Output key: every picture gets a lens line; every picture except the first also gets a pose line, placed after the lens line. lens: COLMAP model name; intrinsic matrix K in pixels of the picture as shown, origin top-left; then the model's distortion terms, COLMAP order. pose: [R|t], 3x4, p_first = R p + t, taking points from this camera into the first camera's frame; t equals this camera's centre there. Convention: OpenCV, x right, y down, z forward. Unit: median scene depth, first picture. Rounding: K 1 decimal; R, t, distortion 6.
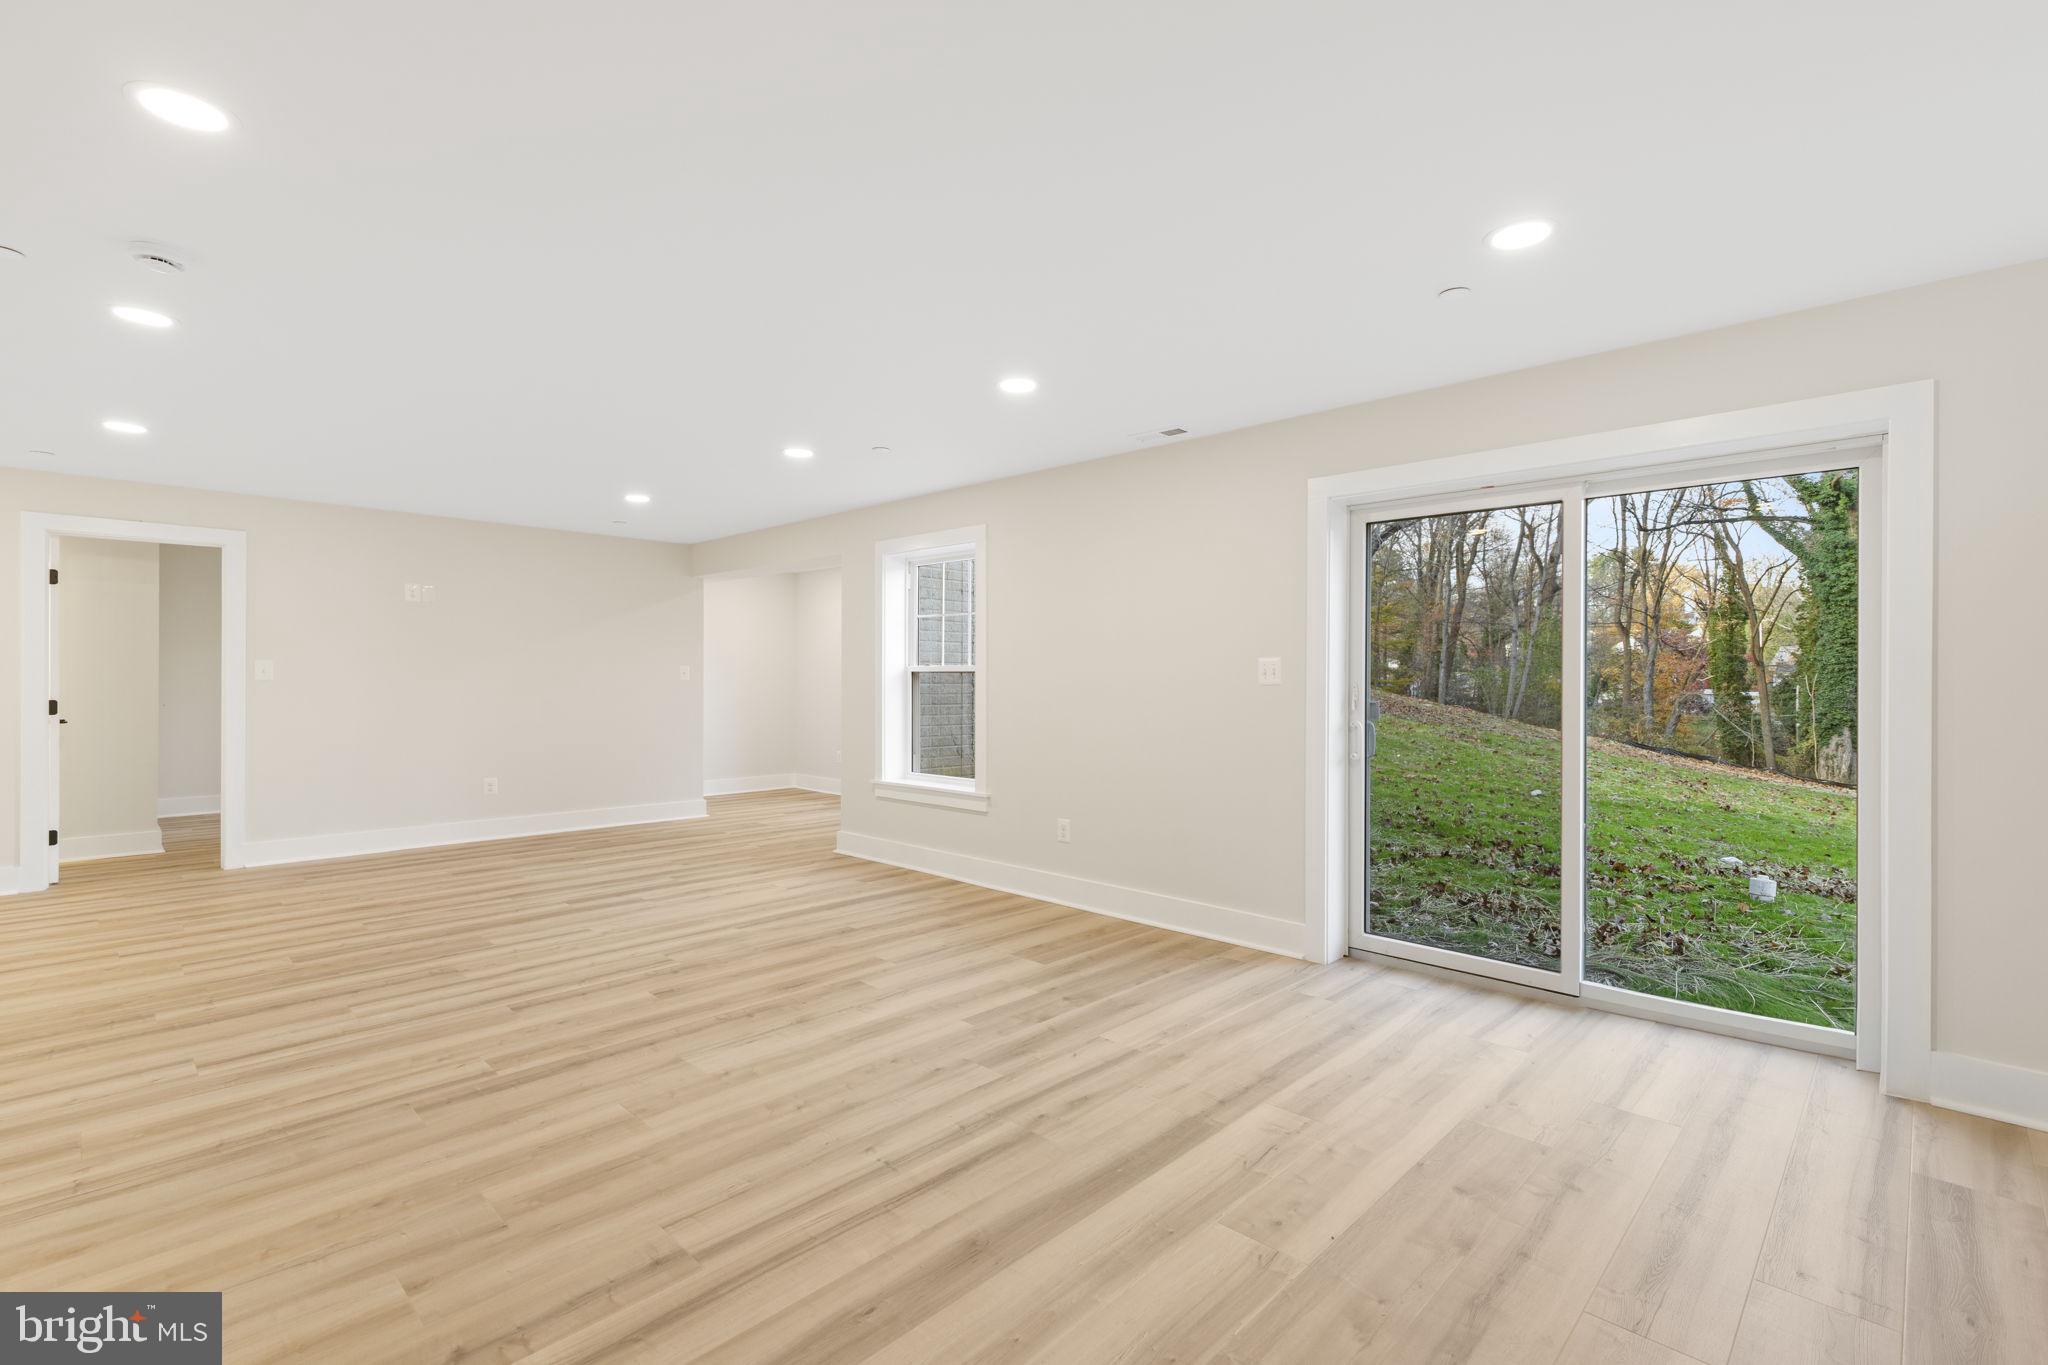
lens RADIAL K [[934.6, 0, 1034.8], [0, 934.6, 676.8], [0, 0, 1]] dist [0.002939, -0.000128]
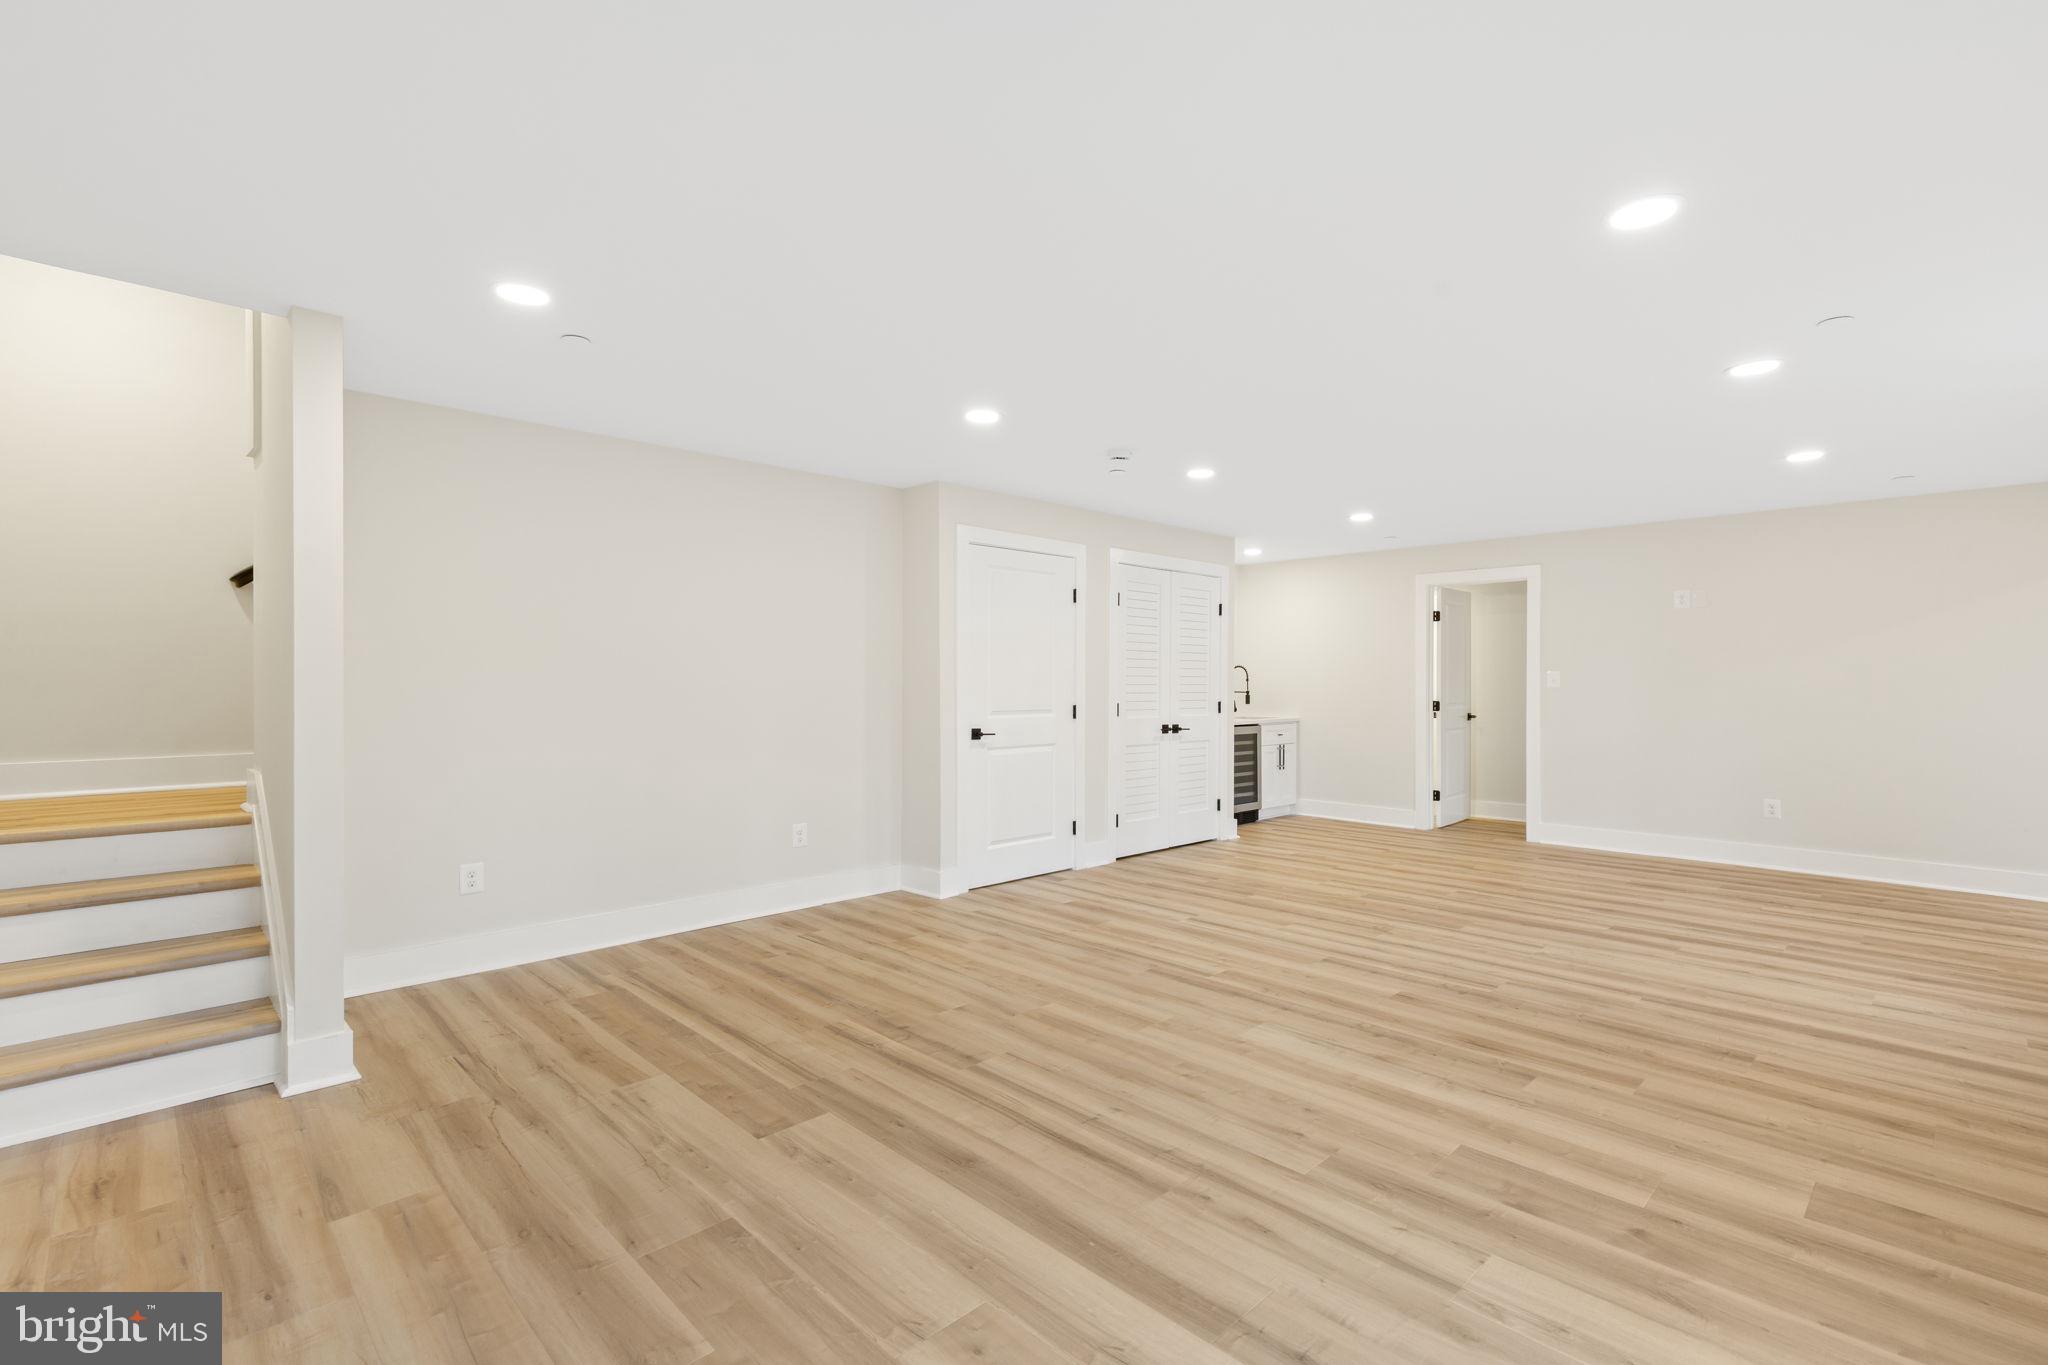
lens RADIAL K [[934.6, 0, 1035.0], [0, 934.6, 684.8], [0, 0, 1]] dist [0.002939, -0.000128]
pose [[-0.035332, 0.002126, -0.999373, 0.763980], [-0.001720, 0.999996, 0.002188, -0.004365], [0.999374, 0.001797, -0.035328, 0.761377]]
